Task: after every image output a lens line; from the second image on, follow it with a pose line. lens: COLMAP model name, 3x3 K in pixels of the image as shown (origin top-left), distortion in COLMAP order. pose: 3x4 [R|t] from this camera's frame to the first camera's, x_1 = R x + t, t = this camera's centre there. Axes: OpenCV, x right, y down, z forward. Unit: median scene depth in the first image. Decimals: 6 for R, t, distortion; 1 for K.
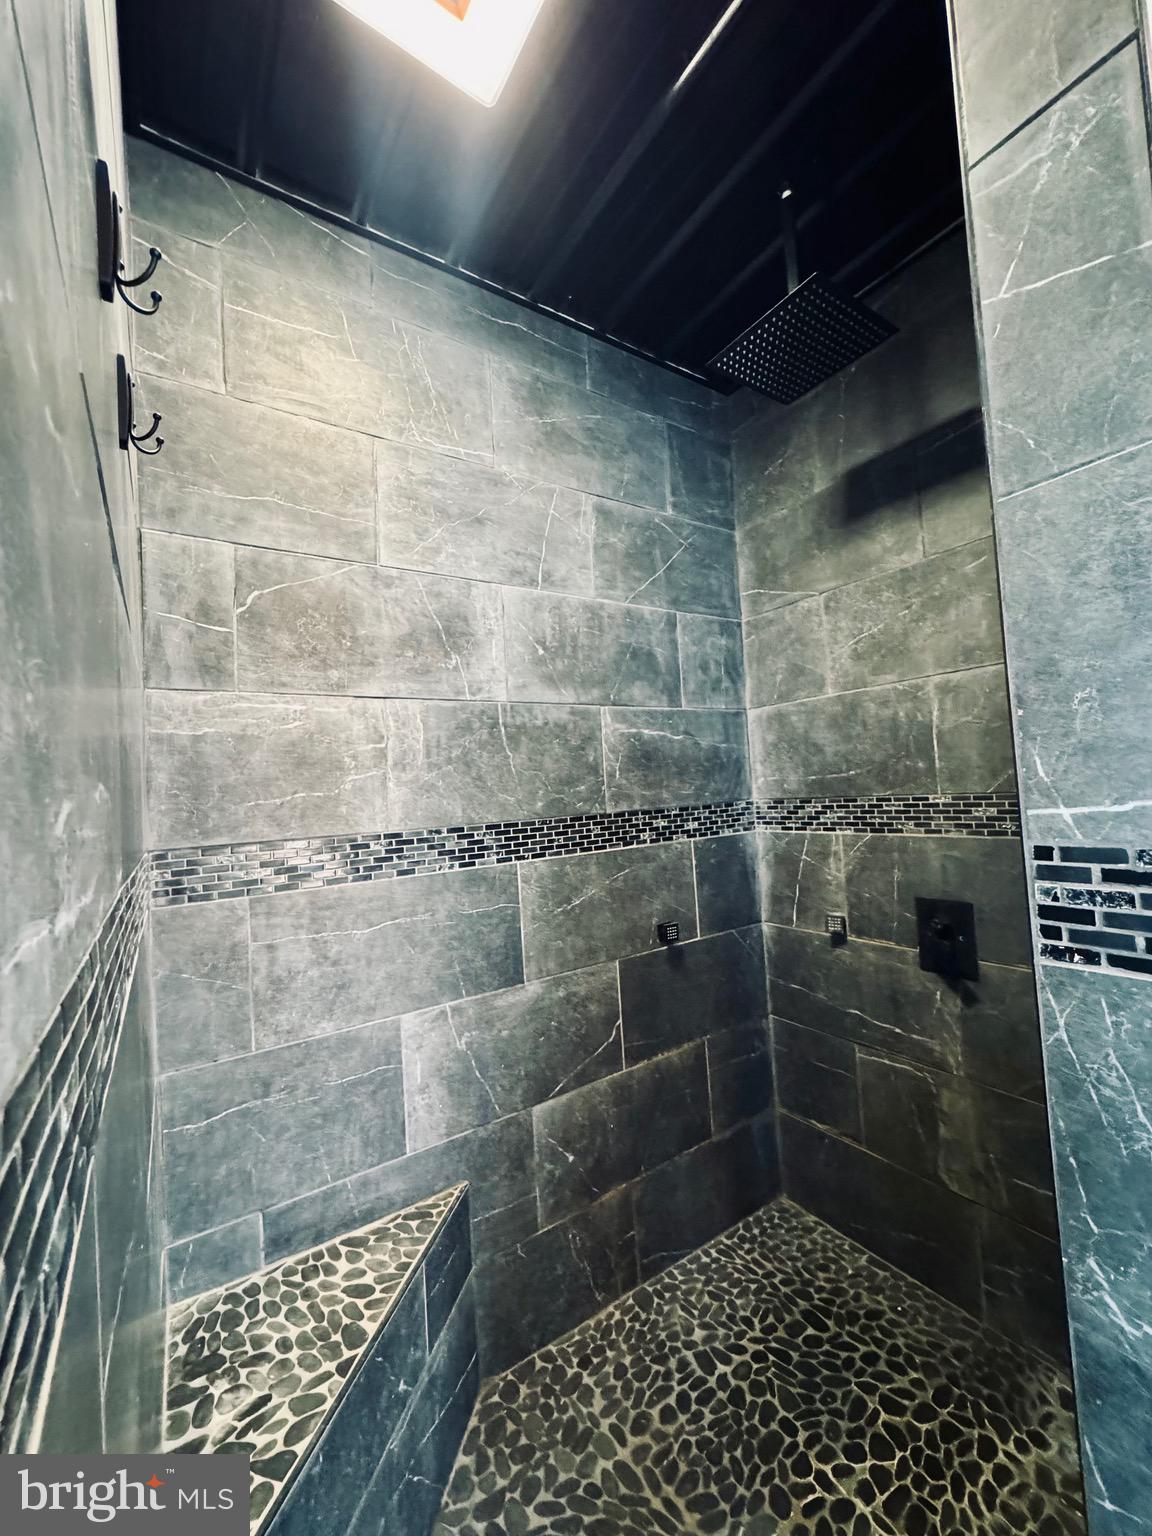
lens RADIAL K [[610.3, 0, 575.0], [0, 610.3, 764.4], [0, 0, 1]] dist [-0.002745, 0.000307]
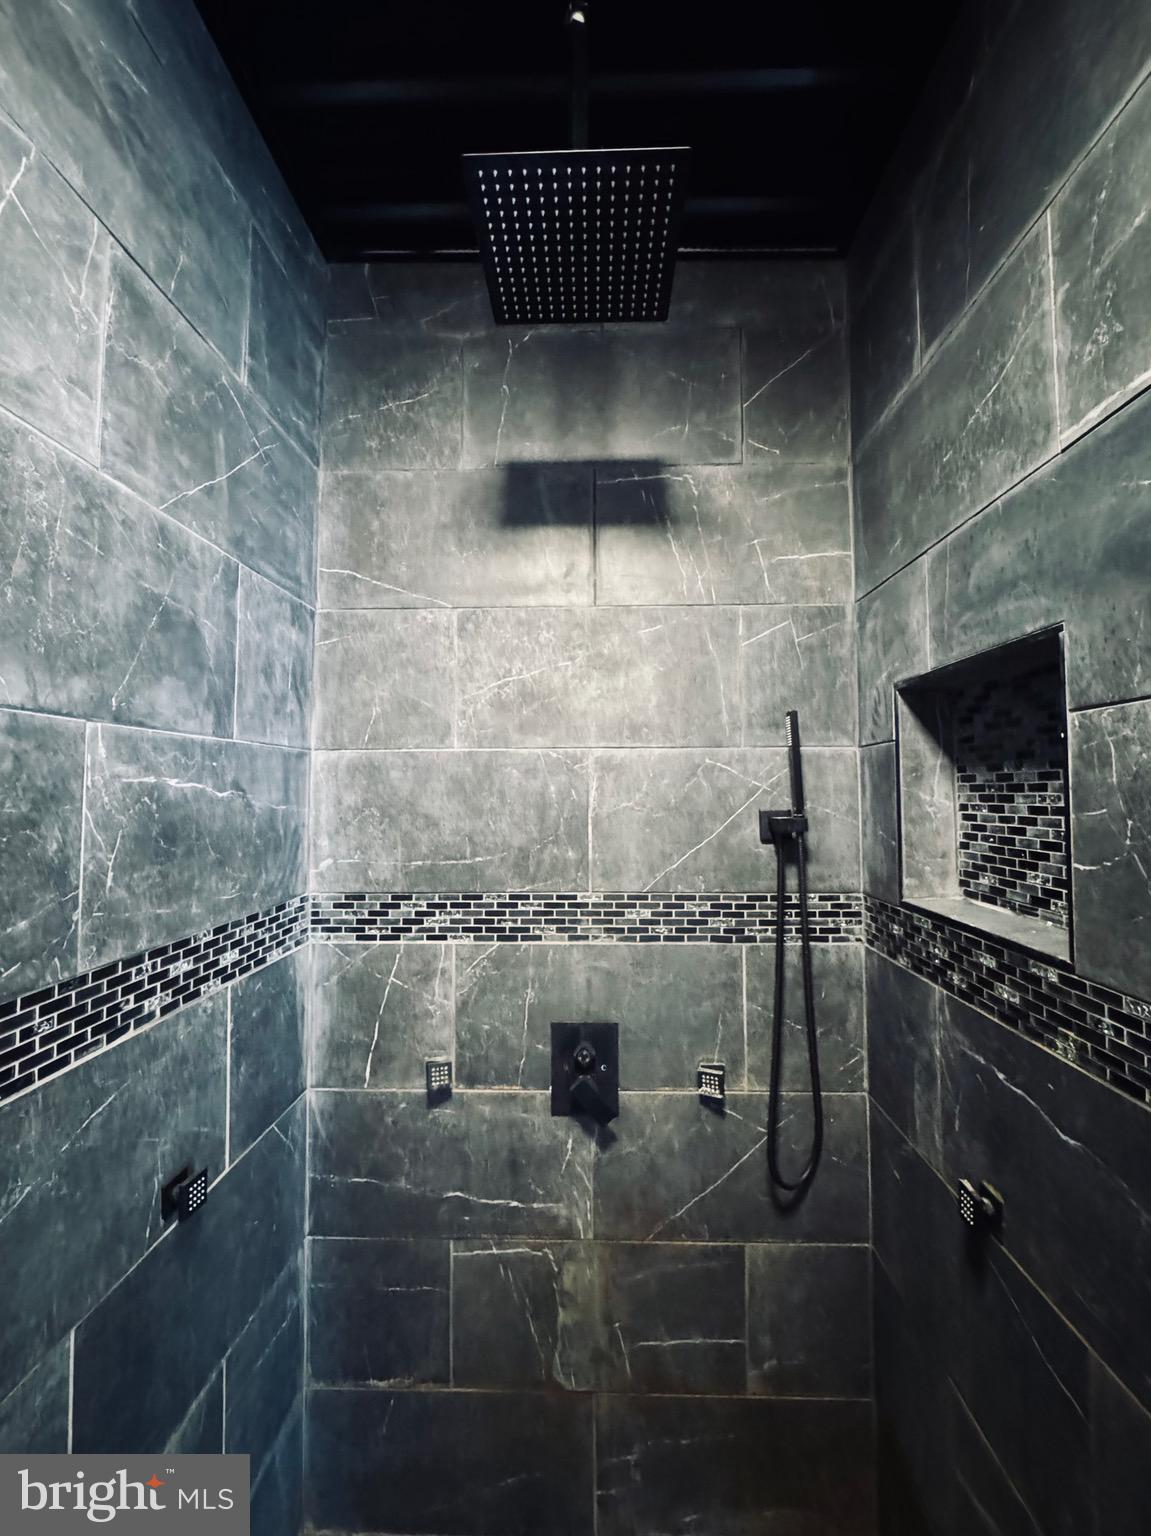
lens RADIAL K [[644.4, 0, 572.3], [0, 644.4, 764.2], [0, 0, 1]] dist [-0.004439, -0.000284]
pose [[0.575698, 0.091133, 0.812568, -0.127571], [-0.063803, 0.995746, -0.066474, -0.059045], [-0.815169, -0.013575, 0.579064, 0.482349]]
